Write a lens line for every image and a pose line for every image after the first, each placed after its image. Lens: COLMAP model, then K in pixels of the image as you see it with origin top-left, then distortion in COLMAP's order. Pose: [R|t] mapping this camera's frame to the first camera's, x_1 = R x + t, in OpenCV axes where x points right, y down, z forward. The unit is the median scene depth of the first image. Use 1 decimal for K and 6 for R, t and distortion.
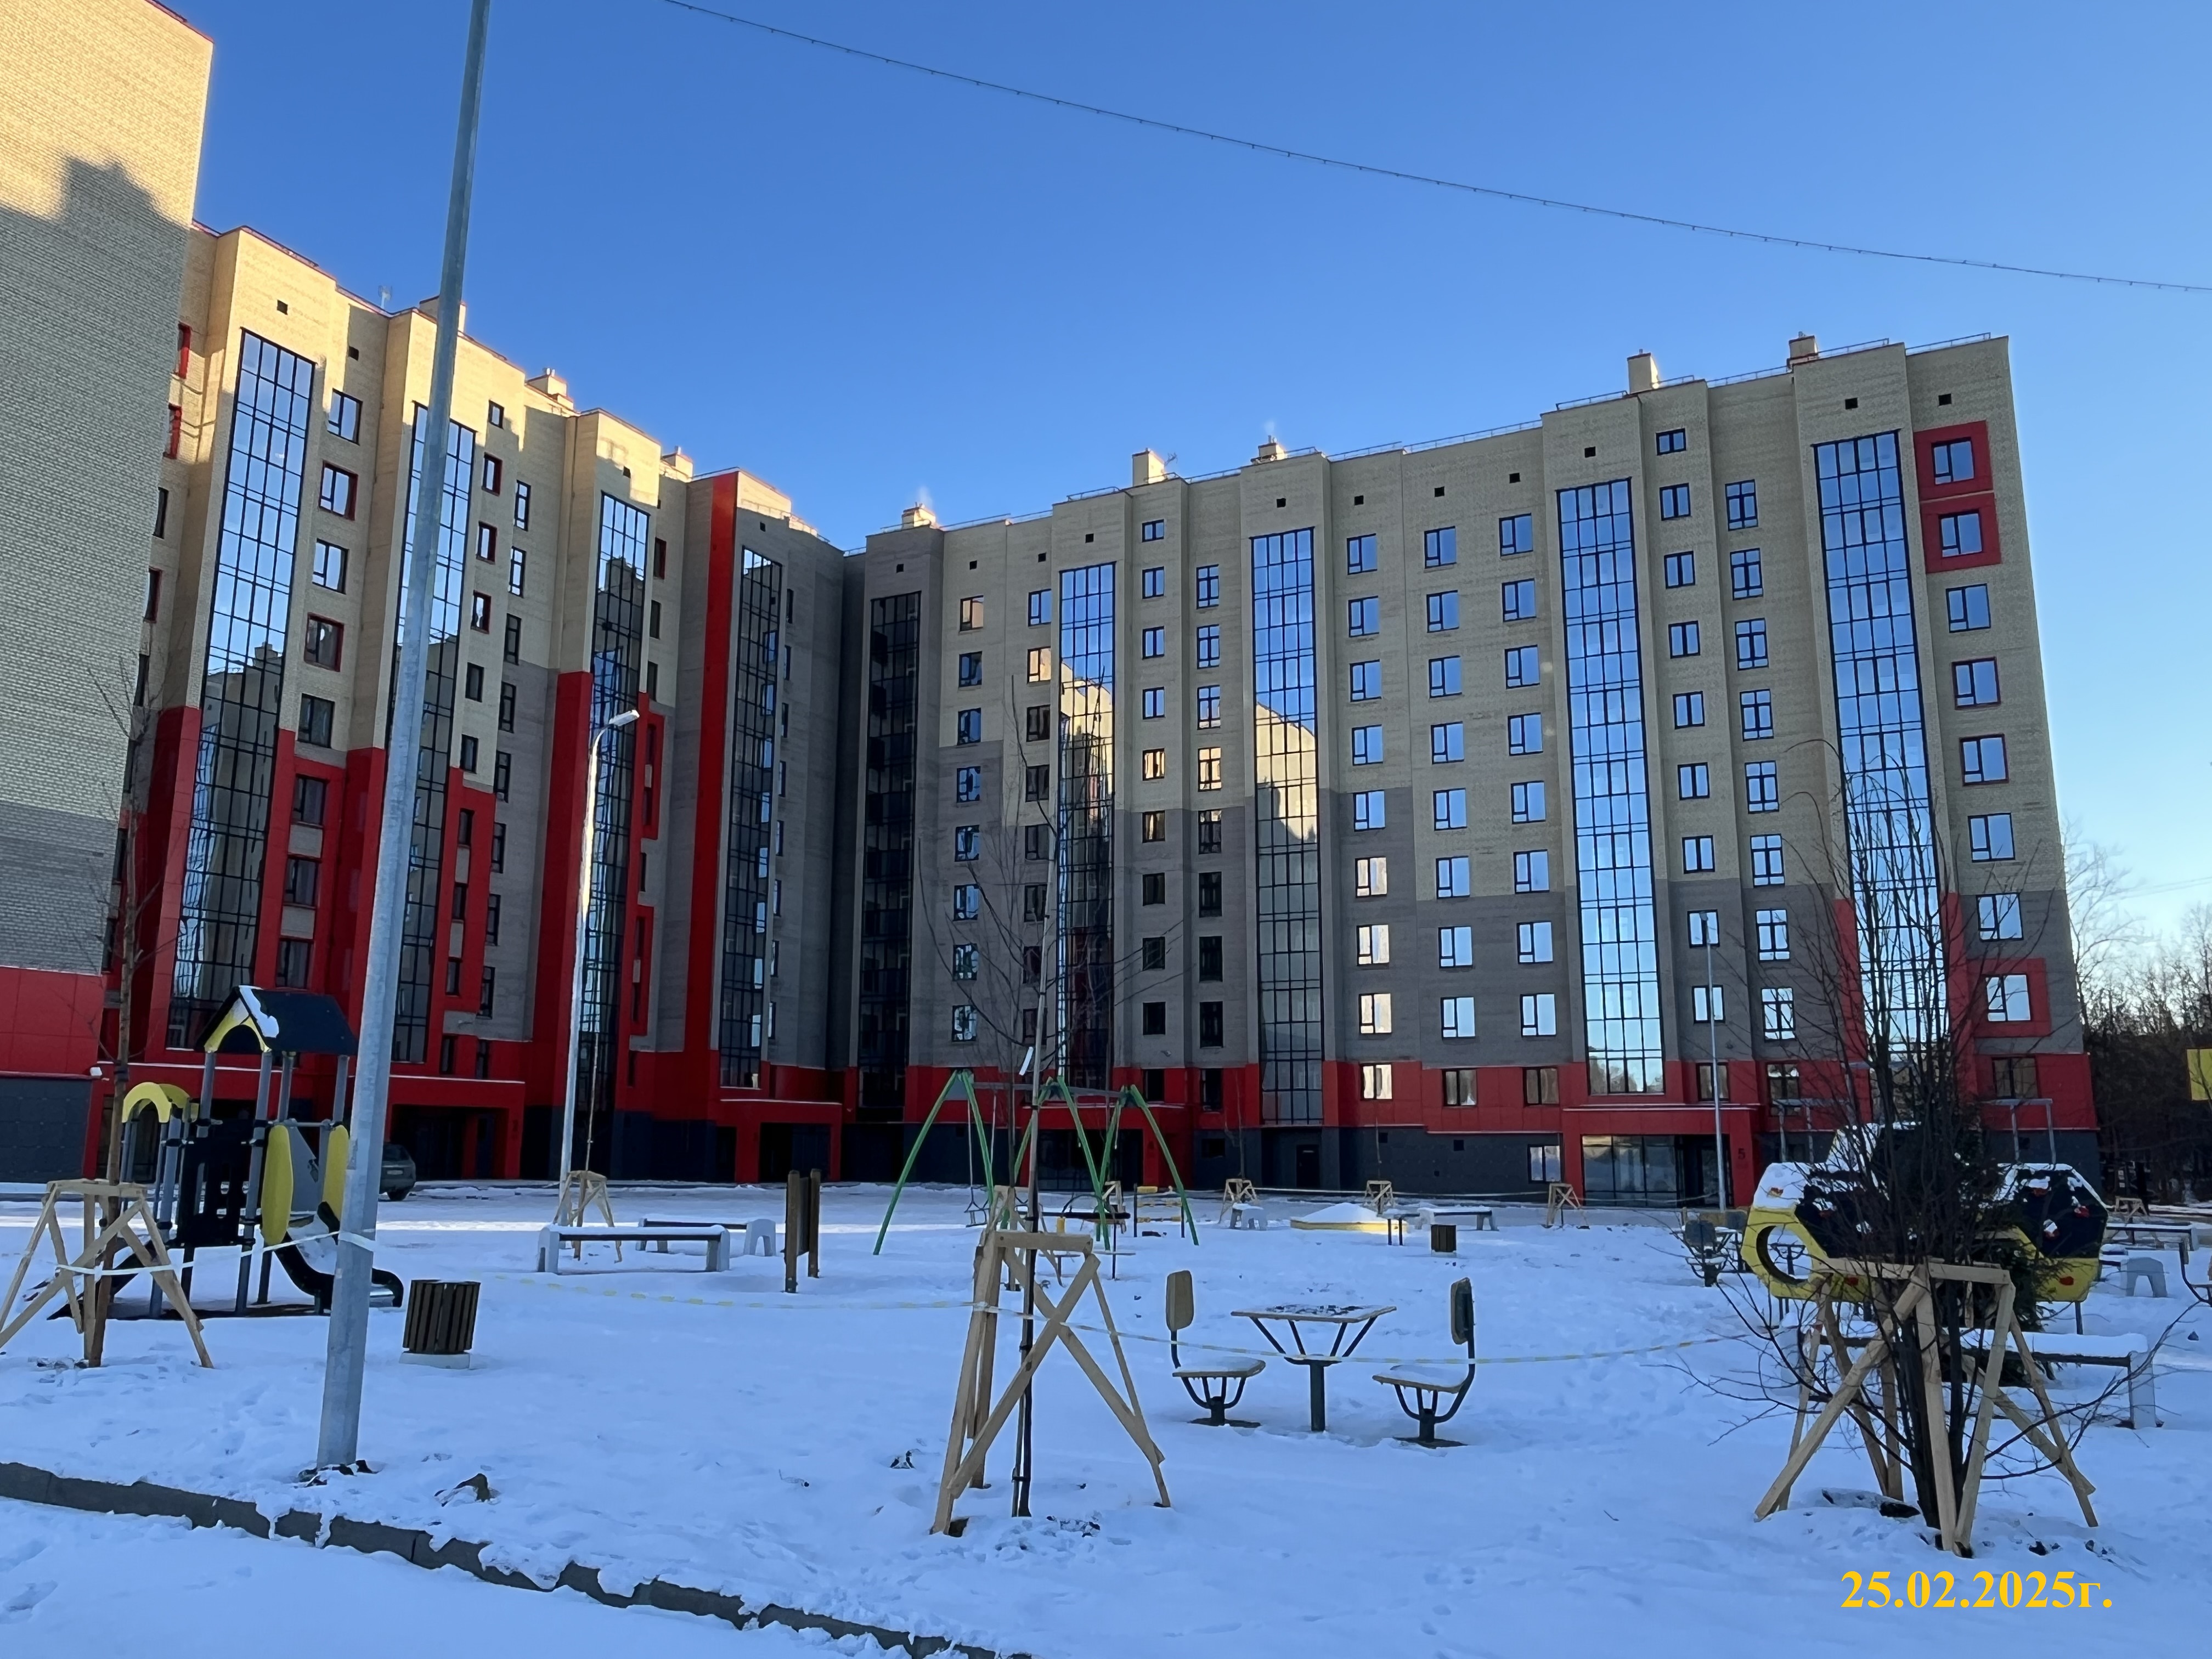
lens RADIAL K [[1670.6, 0, 1102.0], [0, 1670.6, 832.2], [0, 0, 1]] dist [-0.000337, 0.008095]
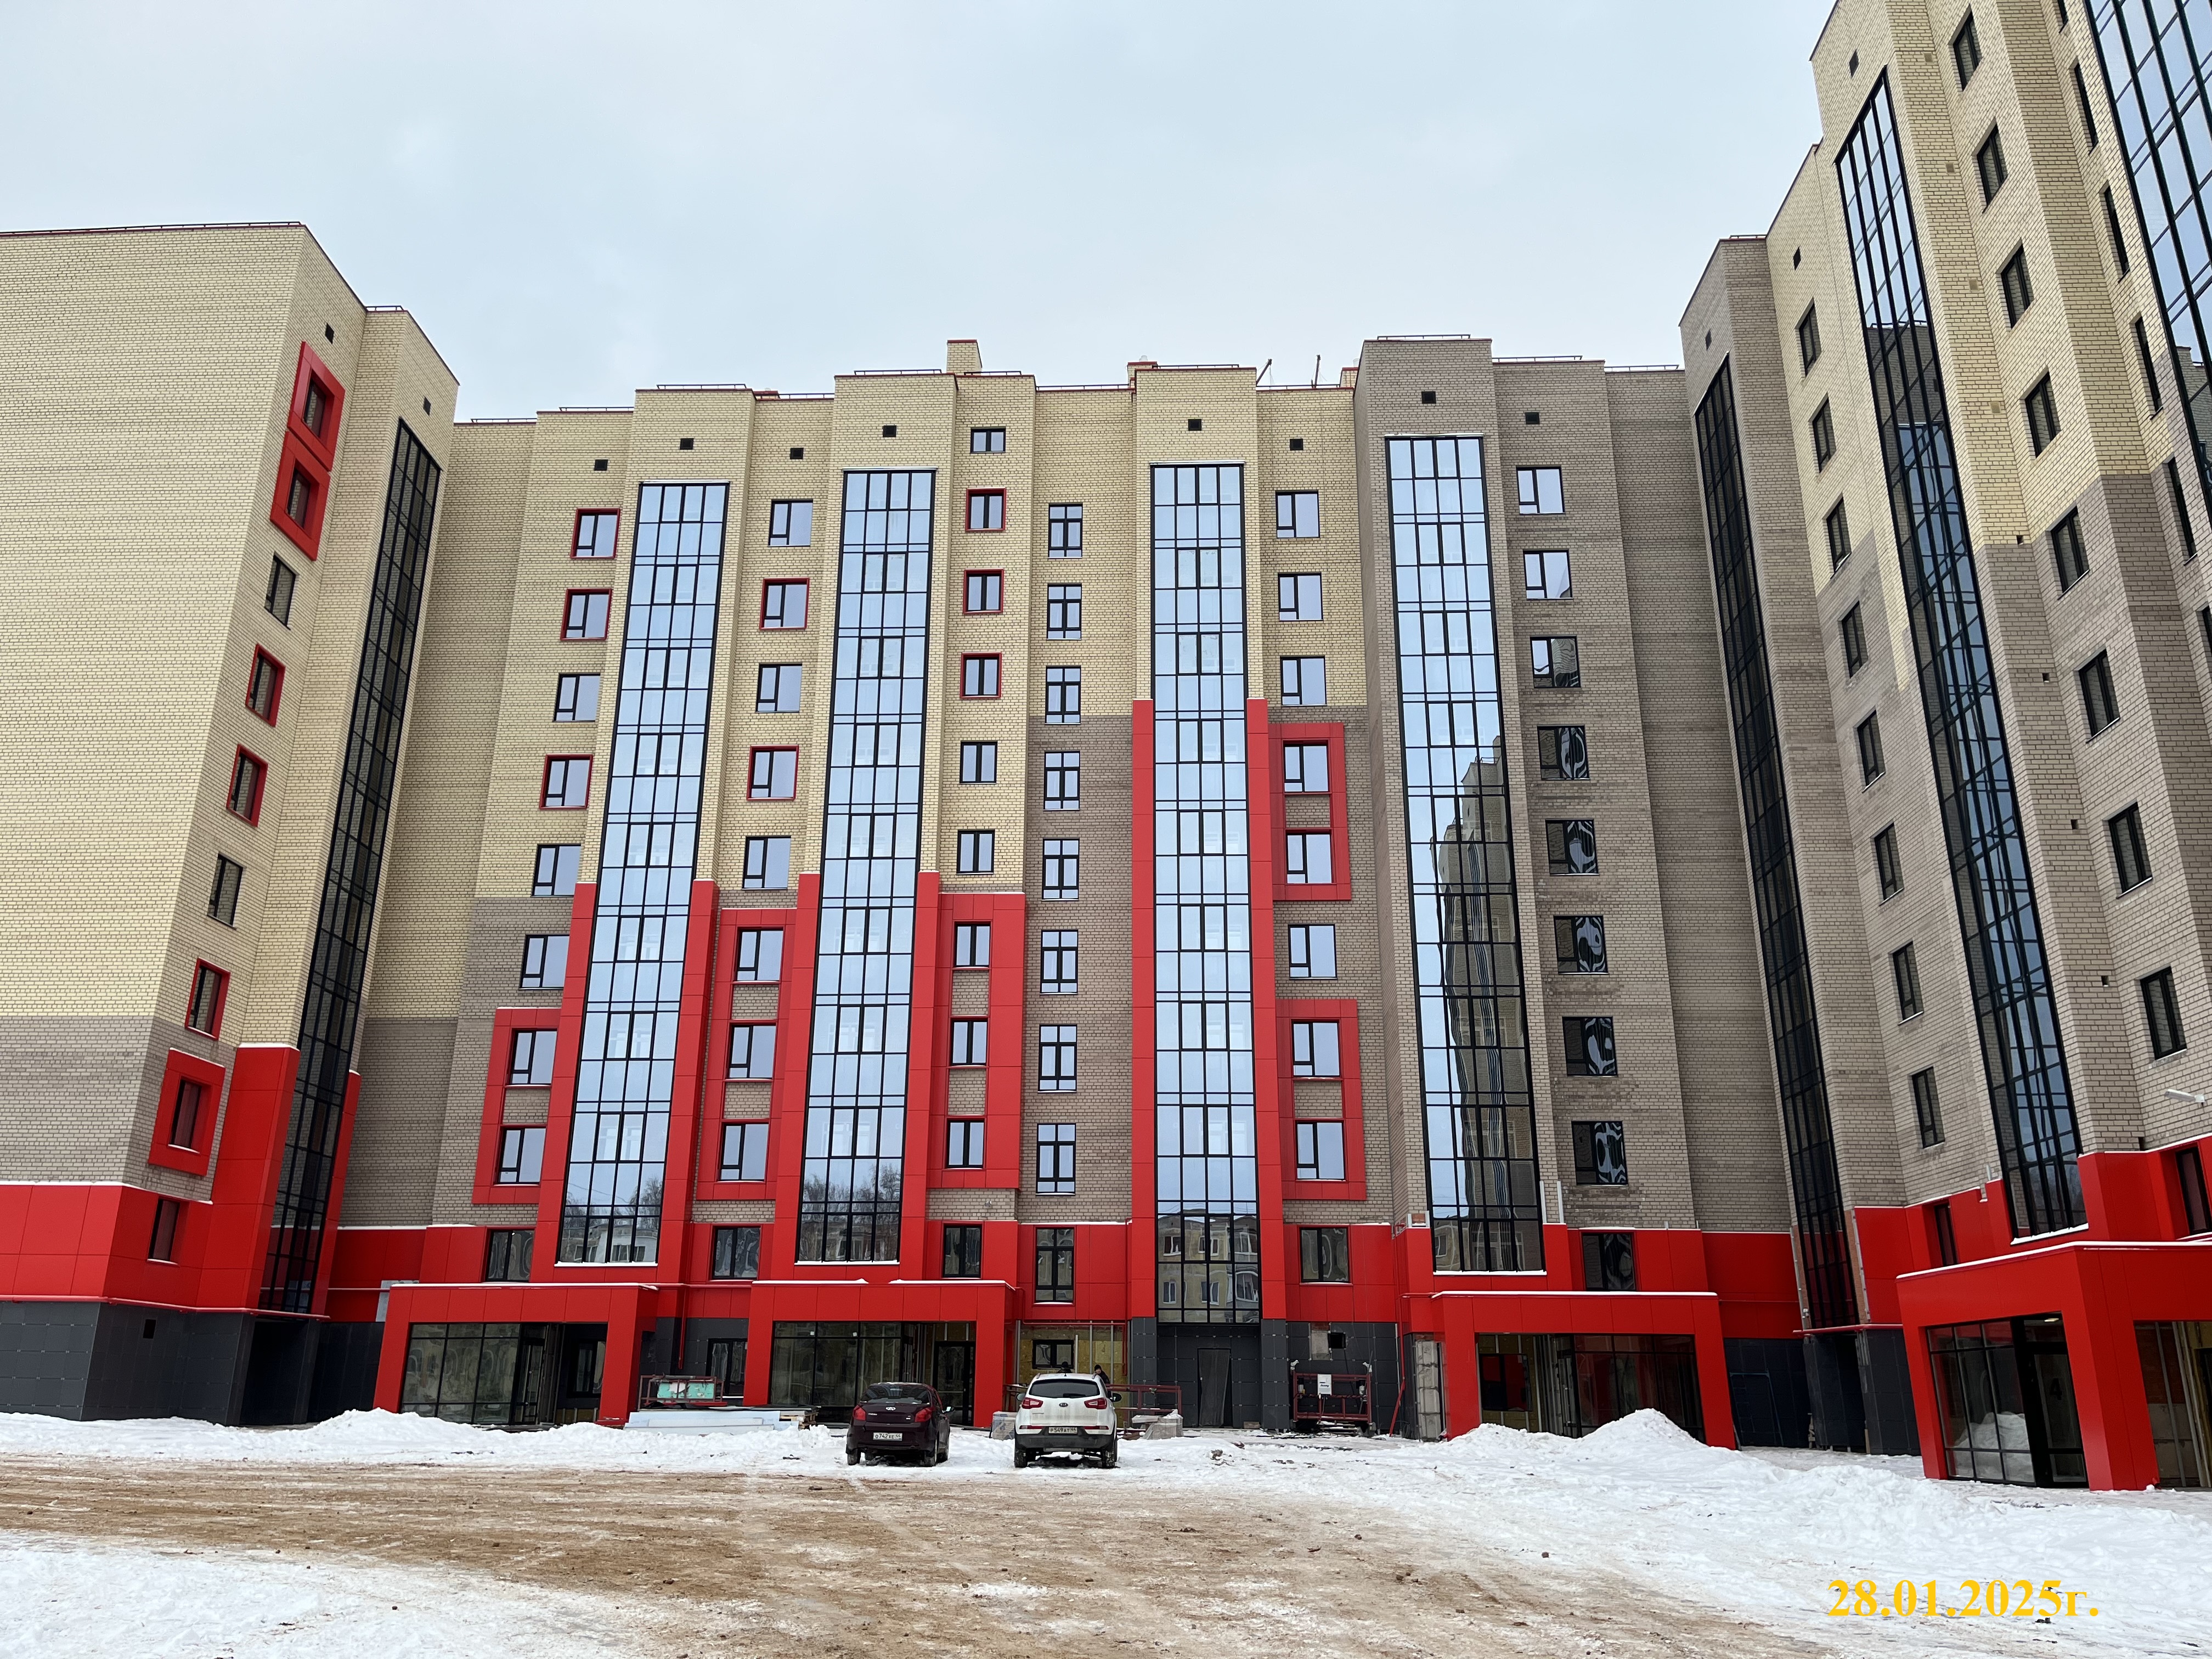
lens RADIAL K [[1667.8, 0, 1103.3], [0, 1667.8, 839.5], [0, 0, 1]] dist [0.066727, -0.078215]
pose [[0.420370, -0.291922, -0.859111, 0.296999], [0.168417, 0.955482, -0.242260, 0.138544], [0.891586, -0.042850, 0.450820, 0.677323]]
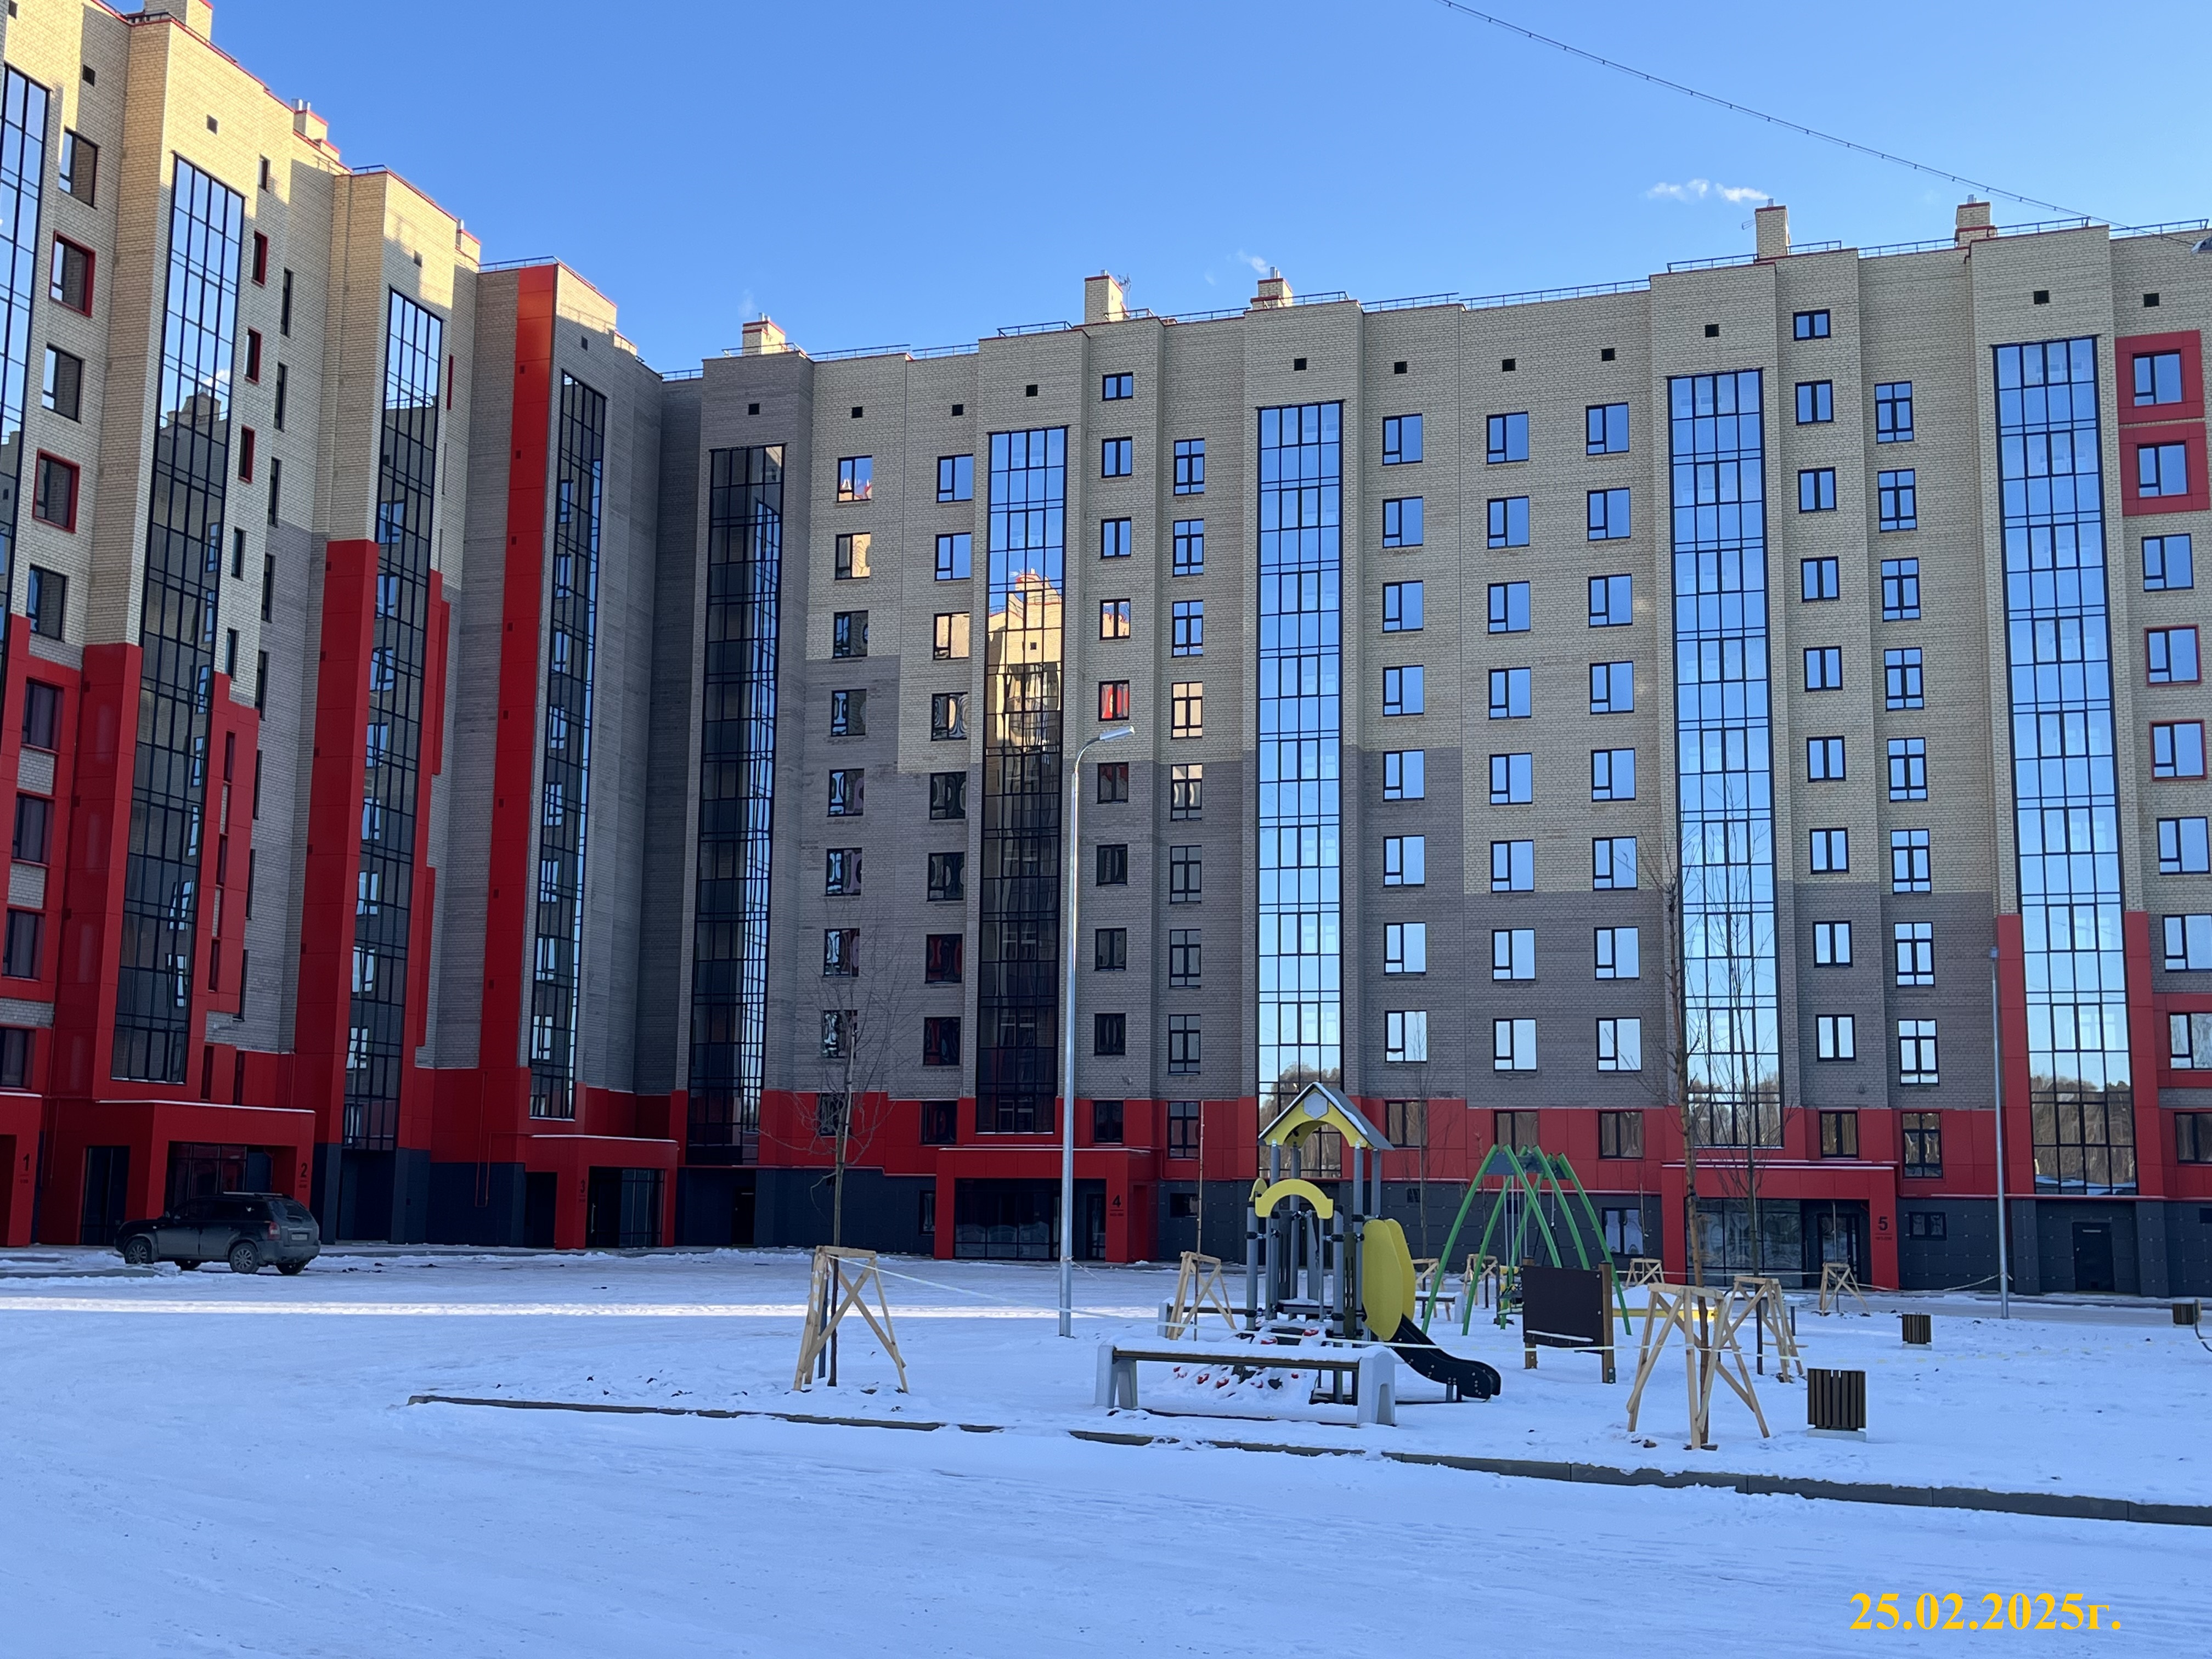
lens RADIAL K [[2393.8, 0, 1099.3], [0, 2393.8, 838.8], [0, 0, 1]] dist [0.043356, 0.000000]
pose [[0.986059, 0.034367, 0.162807, -0.169087], [-0.040850, 0.998493, 0.036641, -0.019634], [-0.161302, -0.042781, 0.985977, -0.077807]]
